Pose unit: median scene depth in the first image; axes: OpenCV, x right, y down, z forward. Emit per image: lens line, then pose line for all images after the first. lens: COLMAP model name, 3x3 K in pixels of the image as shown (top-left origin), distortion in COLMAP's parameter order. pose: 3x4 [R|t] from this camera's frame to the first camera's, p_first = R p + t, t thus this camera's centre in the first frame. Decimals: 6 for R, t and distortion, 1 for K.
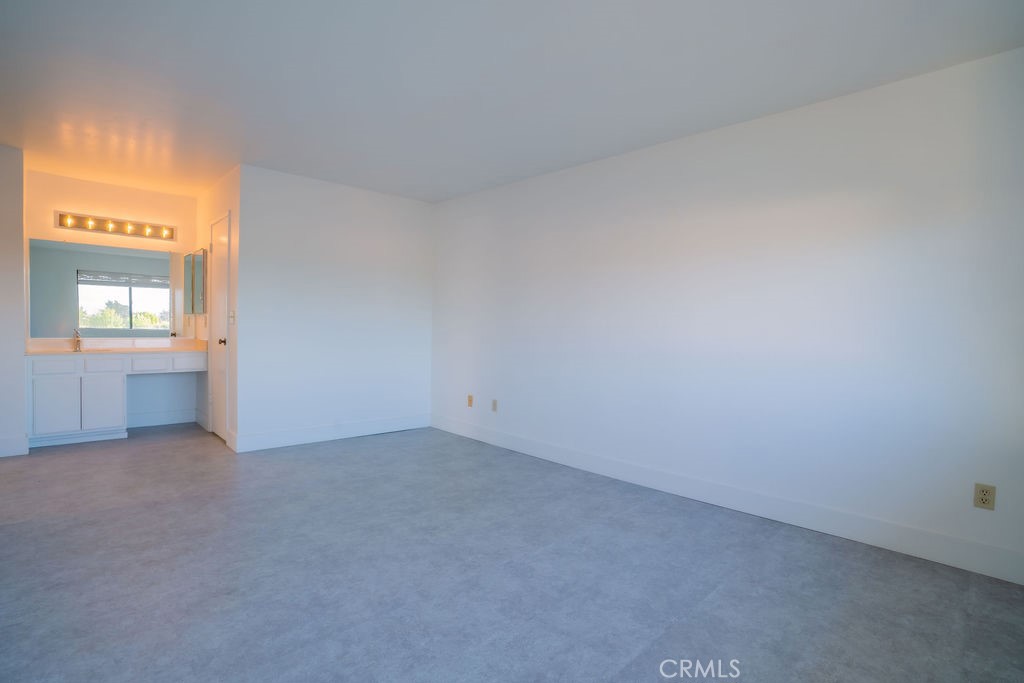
lens RADIAL K [[500.4, 0, 508.5], [0, 500.4, 339.1], [0, 0, 1]] dist [-0.079319, 0.036671]
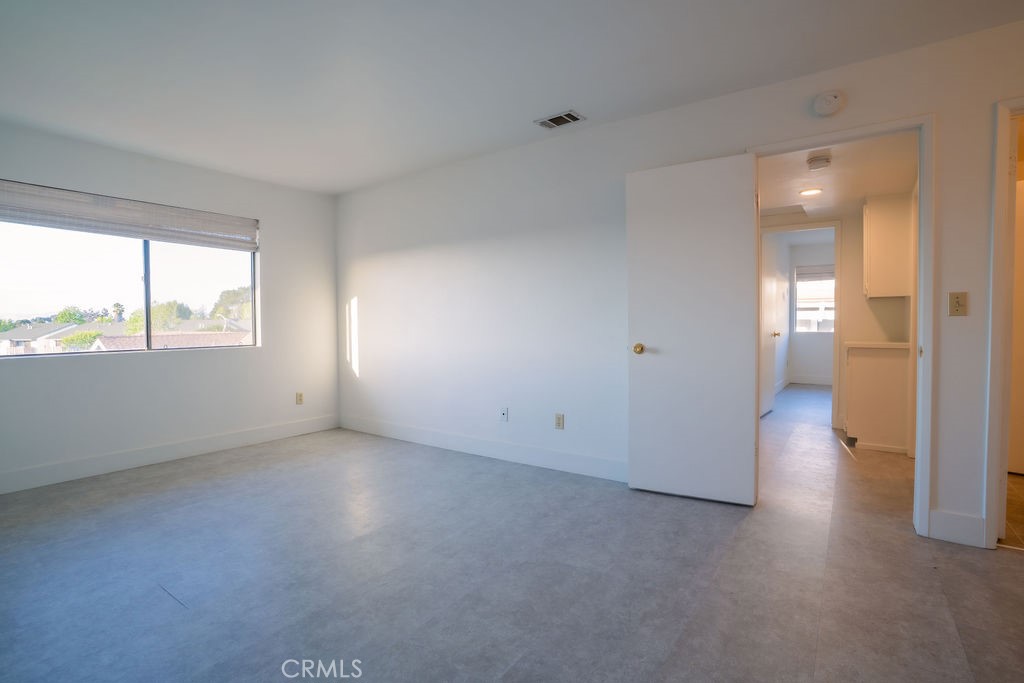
lens RADIAL K [[500.4, 0, 508.5], [0, 500.4, 339.1], [0, 0, 1]] dist [-0.079319, 0.036671]
pose [[-0.984402, -0.004393, -0.175877, -0.326336], [-0.016030, 0.997770, 0.064800, -0.048250], [0.175201, 0.066608, -0.982277, 1.661972]]
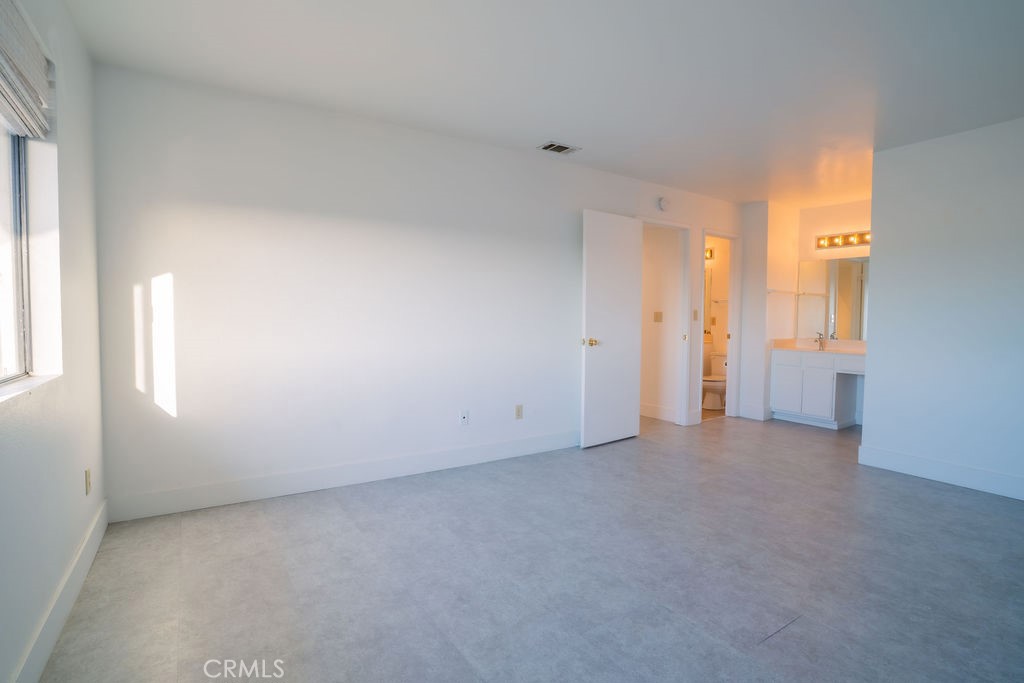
lens RADIAL K [[500.4, 0, 508.5], [0, 500.4, 339.1], [0, 0, 1]] dist [-0.079319, 0.036671]
pose [[-0.185797, 0.019856, -0.982388, 0.669069], [-0.045165, 0.998566, 0.028725, -0.003063], [0.981550, 0.049707, -0.184633, 0.698466]]
